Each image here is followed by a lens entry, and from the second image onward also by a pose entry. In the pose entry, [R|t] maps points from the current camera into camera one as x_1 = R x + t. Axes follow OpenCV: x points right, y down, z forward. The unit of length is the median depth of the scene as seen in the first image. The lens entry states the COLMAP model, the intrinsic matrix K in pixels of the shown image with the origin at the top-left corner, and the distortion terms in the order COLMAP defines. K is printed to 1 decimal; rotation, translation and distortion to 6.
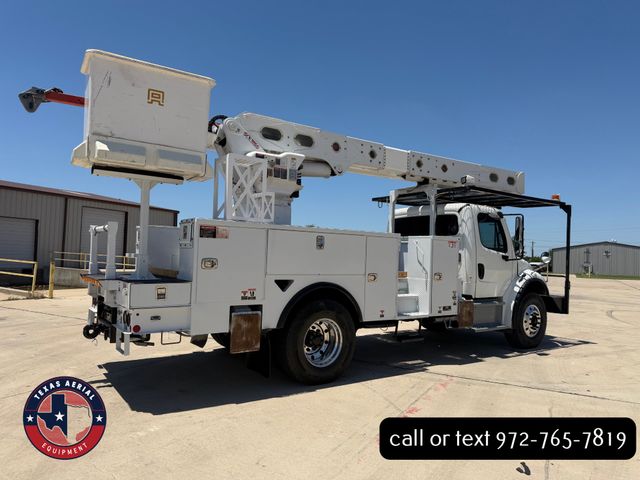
lens RADIAL K [[448.1, 0, 320.0], [0, 448.1, 240.0], [0, 0, 1]] dist [0.120738, -0.190906]
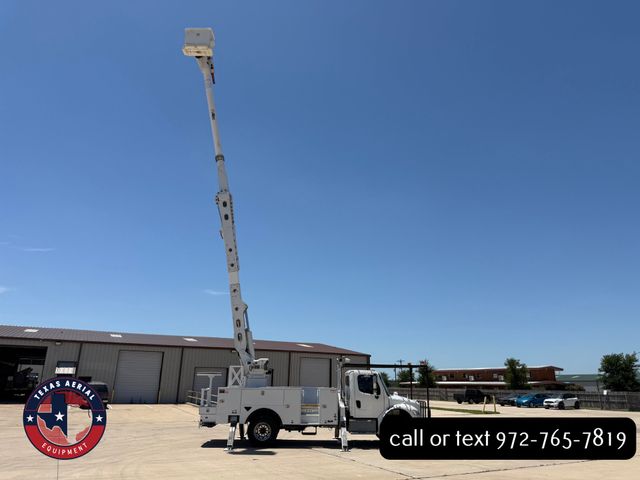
lens RADIAL K [[445.4, 0, 321.2], [0, 445.4, 236.6], [0, 0, 1]] dist [0.105007, -0.157925]
pose [[0.844330, -0.184468, -0.503068, 1.552411], [0.032702, 0.954860, -0.295249, -0.069479], [0.534824, 0.232837, 0.812250, -1.094300]]
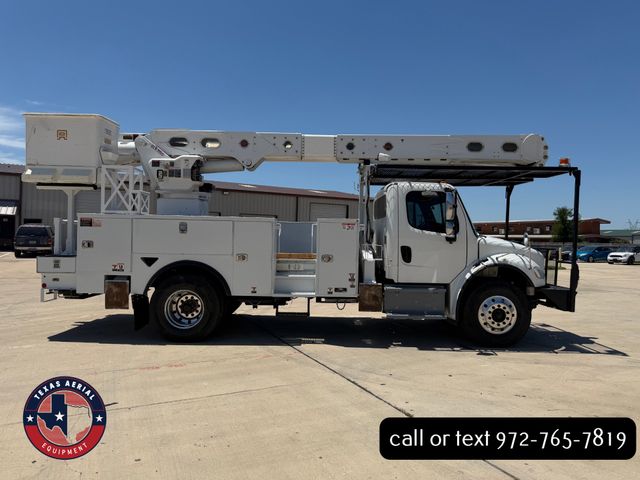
lens RADIAL K [[448.1, 0, 320.0], [0, 448.1, 240.0], [0, 0, 1]] dist [0.120738, -0.190906]
pose [[0.820916, -0.010334, -0.570955, 0.804118], [0.024598, 0.999548, 0.017276, 0.021066], [0.570519, -0.028227, 0.820799, 0.158235]]
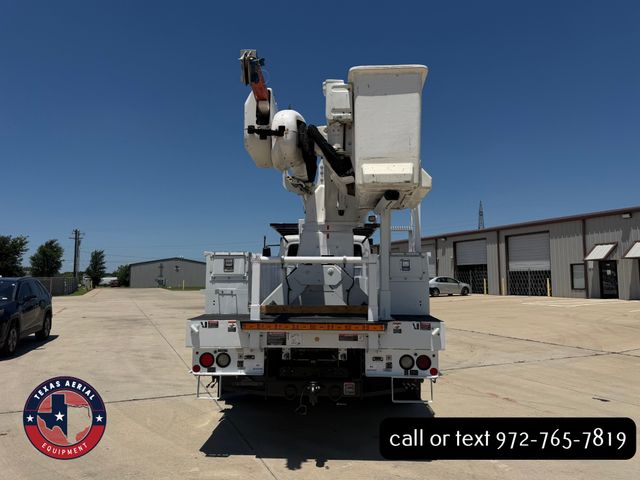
lens RADIAL K [[448.1, 0, 320.0], [0, 448.1, 240.0], [0, 0, 1]] dist [0.120738, -0.190906]
pose [[0.598049, 0.041590, 0.800380, -0.825261], [-0.016690, 0.999082, -0.039444, -0.021405], [-0.801286, 0.010231, 0.598195, 0.394513]]
